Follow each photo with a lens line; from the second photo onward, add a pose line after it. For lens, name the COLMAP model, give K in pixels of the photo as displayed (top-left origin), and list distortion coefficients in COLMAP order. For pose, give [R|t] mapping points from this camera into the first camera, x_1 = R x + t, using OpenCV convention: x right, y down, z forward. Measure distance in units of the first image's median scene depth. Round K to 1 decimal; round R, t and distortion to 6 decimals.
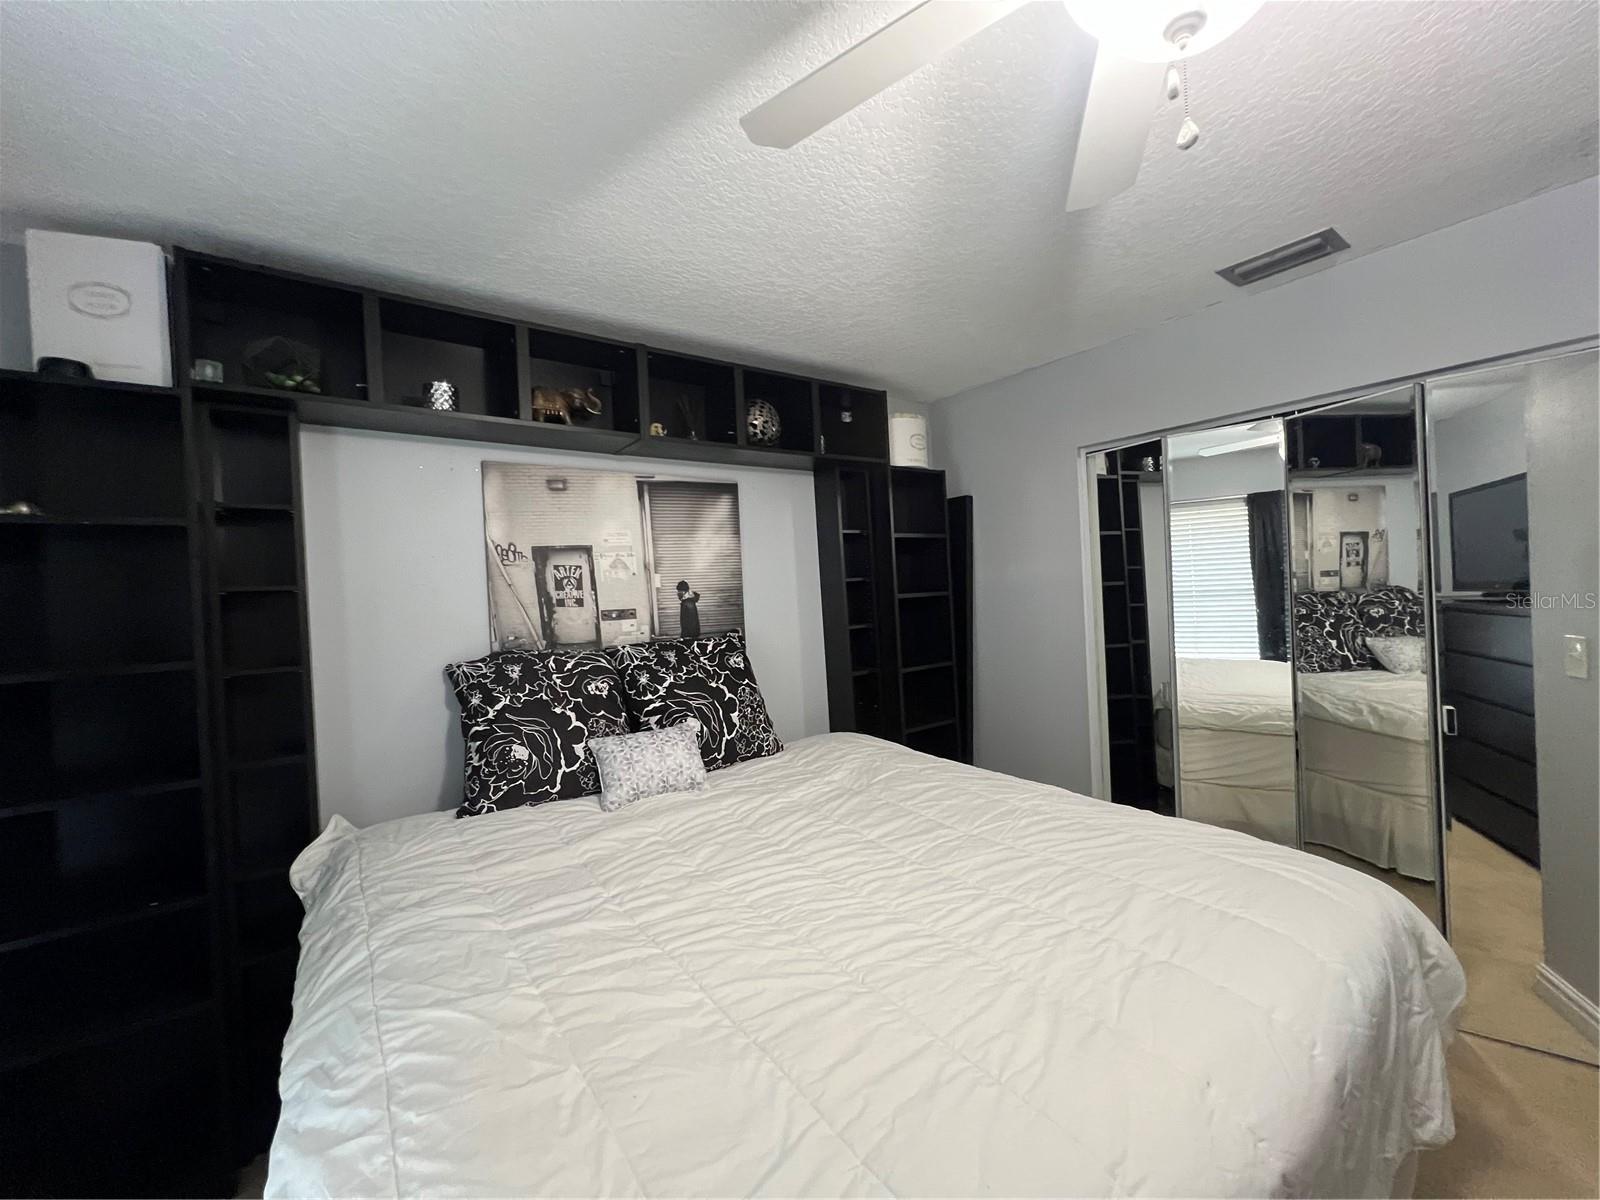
lens RADIAL K [[640.2, 0, 797.0], [0, 640.2, 599.7], [0, 0, 1]] dist [0.001191, -0.000474]
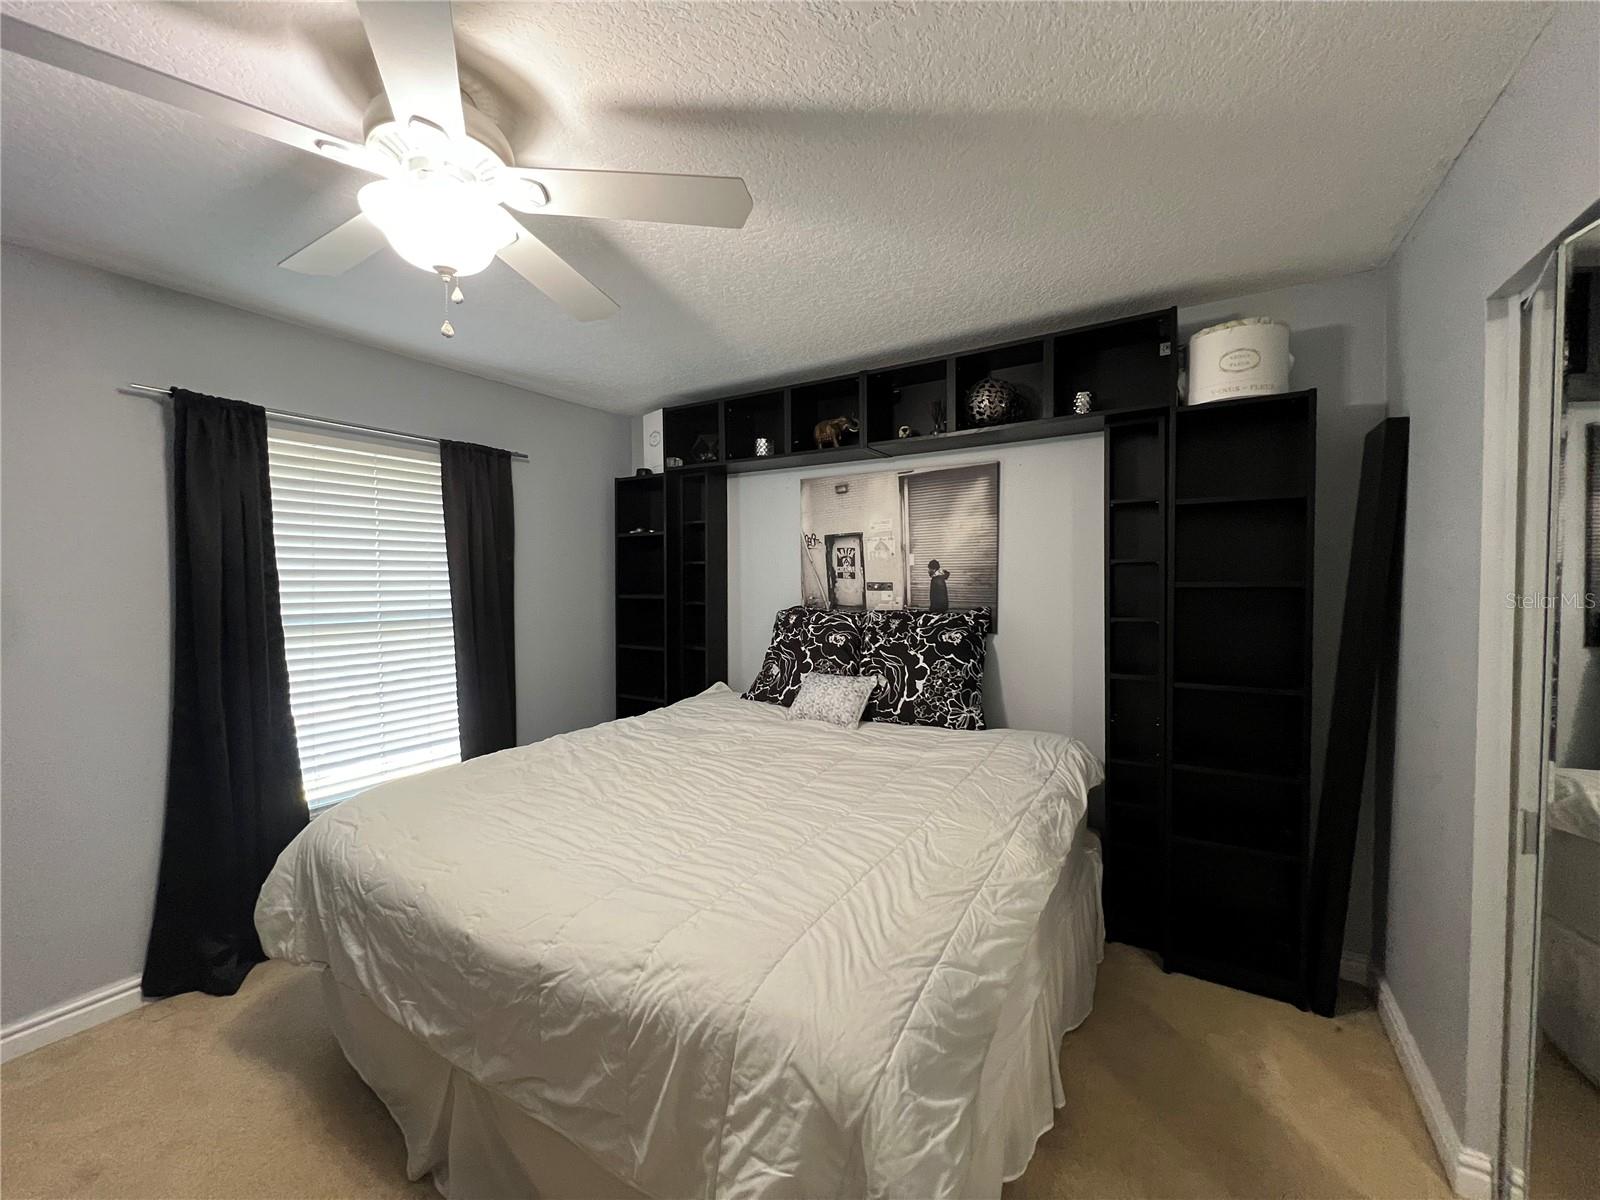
lens RADIAL K [[640.2, 0, 800.6], [0, 640.2, 603.5], [0, 0, 1]] dist [0.001191, -0.000474]
pose [[0.370961, 0.082384, -0.924987, 0.863207], [-0.021051, 0.996547, 0.080315, -0.042727], [0.928410, -0.010322, 0.371415, 0.401599]]
